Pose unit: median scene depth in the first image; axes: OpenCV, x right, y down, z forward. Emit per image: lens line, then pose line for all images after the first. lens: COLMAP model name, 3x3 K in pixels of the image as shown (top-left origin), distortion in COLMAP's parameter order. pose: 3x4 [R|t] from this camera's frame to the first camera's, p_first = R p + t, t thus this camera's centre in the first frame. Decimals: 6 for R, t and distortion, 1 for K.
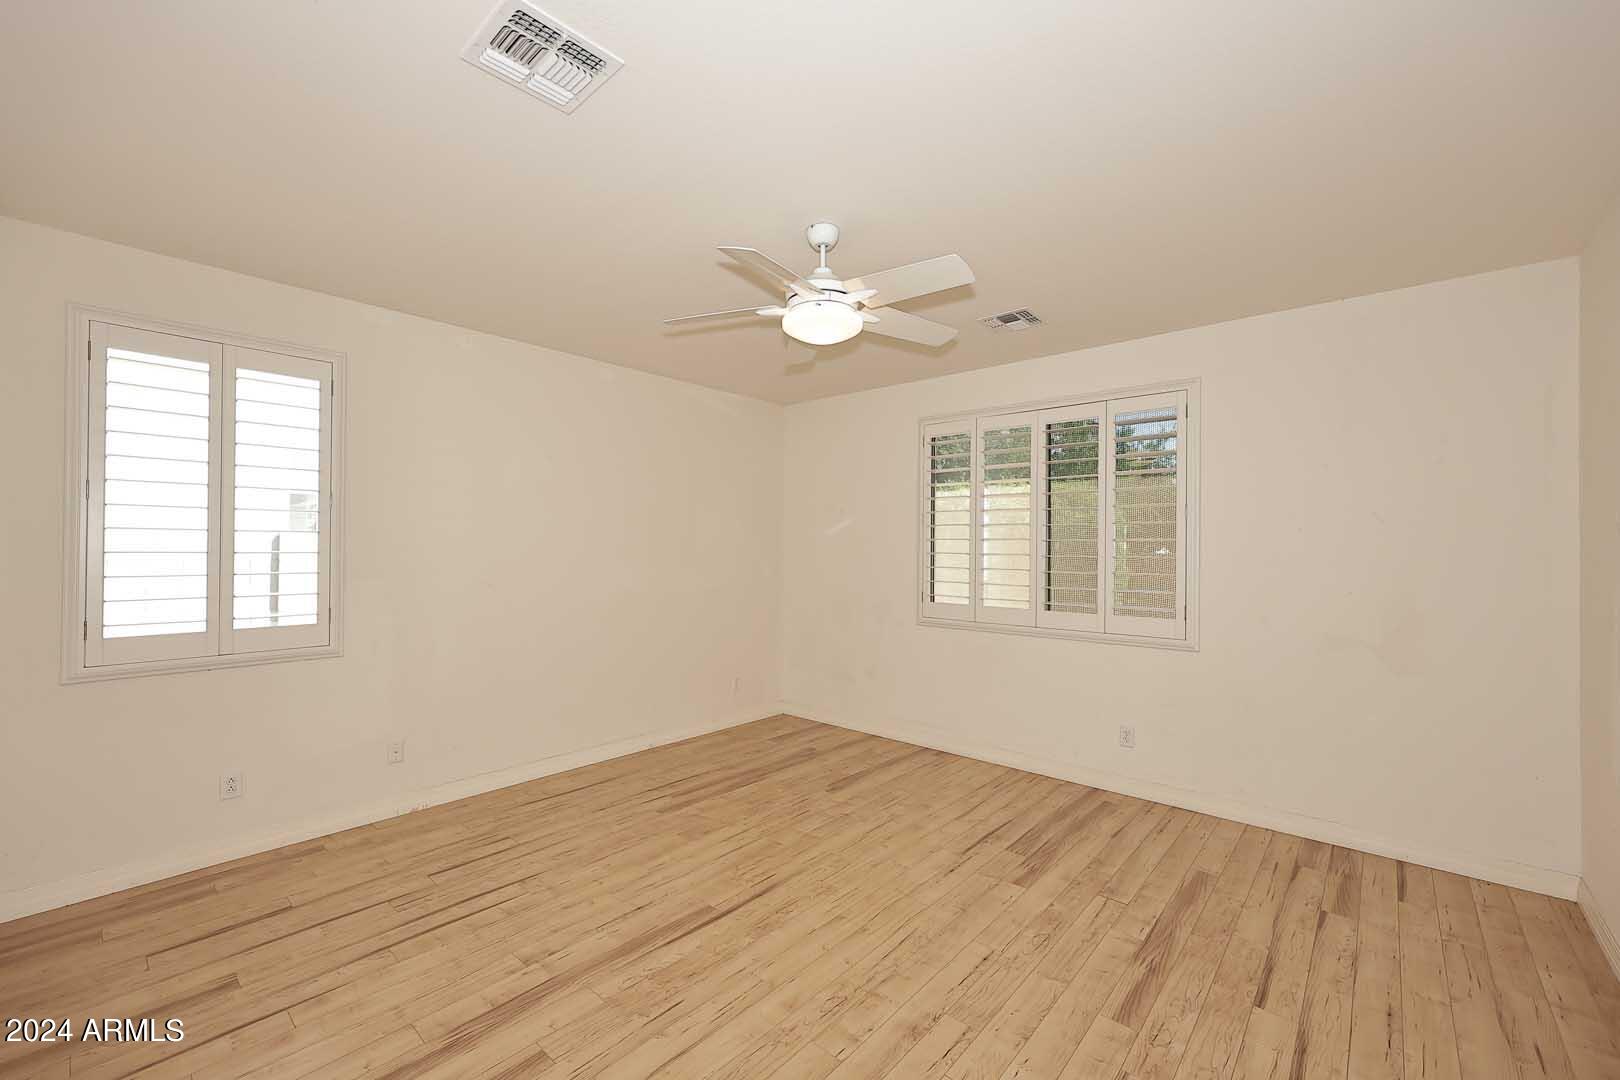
lens RADIAL K [[659.3, 0, 805.0], [0, 659.3, 544.0], [0, 0, 1]] dist [0.003783, 0.000819]
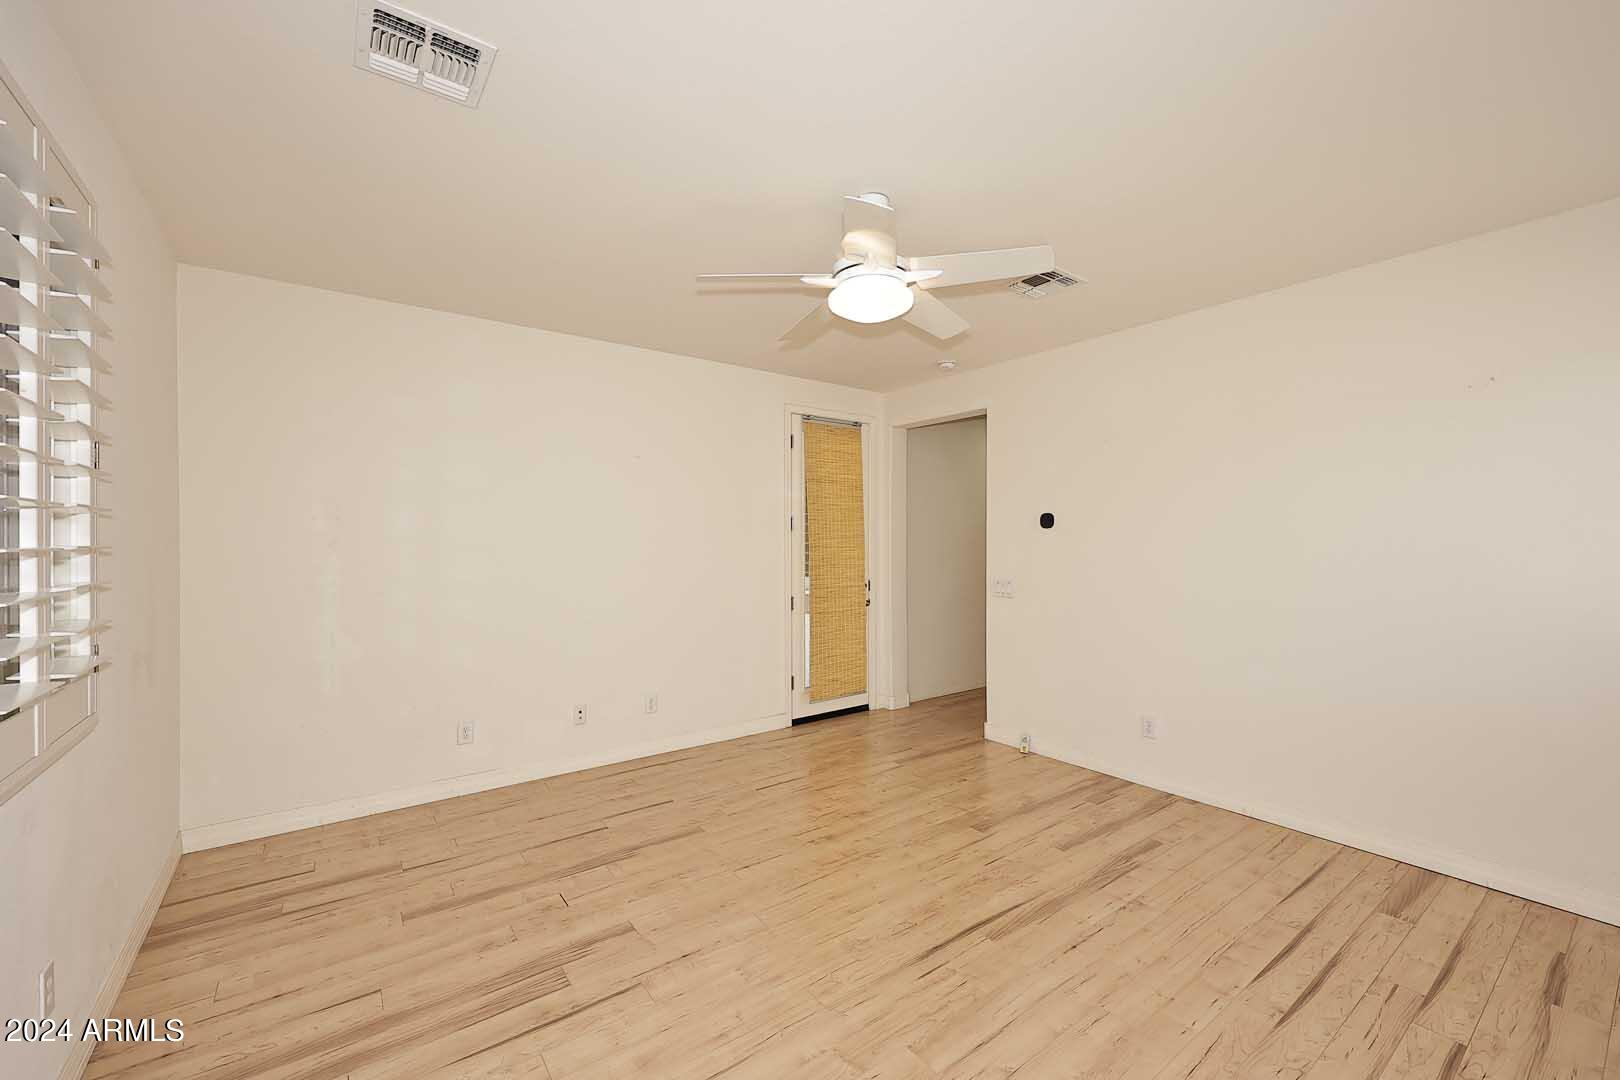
lens RADIAL K [[659.3, 0, 805.0], [0, 659.3, 544.0], [0, 0, 1]] dist [0.003783, 0.000819]
pose [[-0.978261, -0.006750, 0.207269, -0.077075], [-0.008025, 0.999954, -0.005310, 0.021357], [-0.207223, -0.006858, -0.978270, 1.906922]]
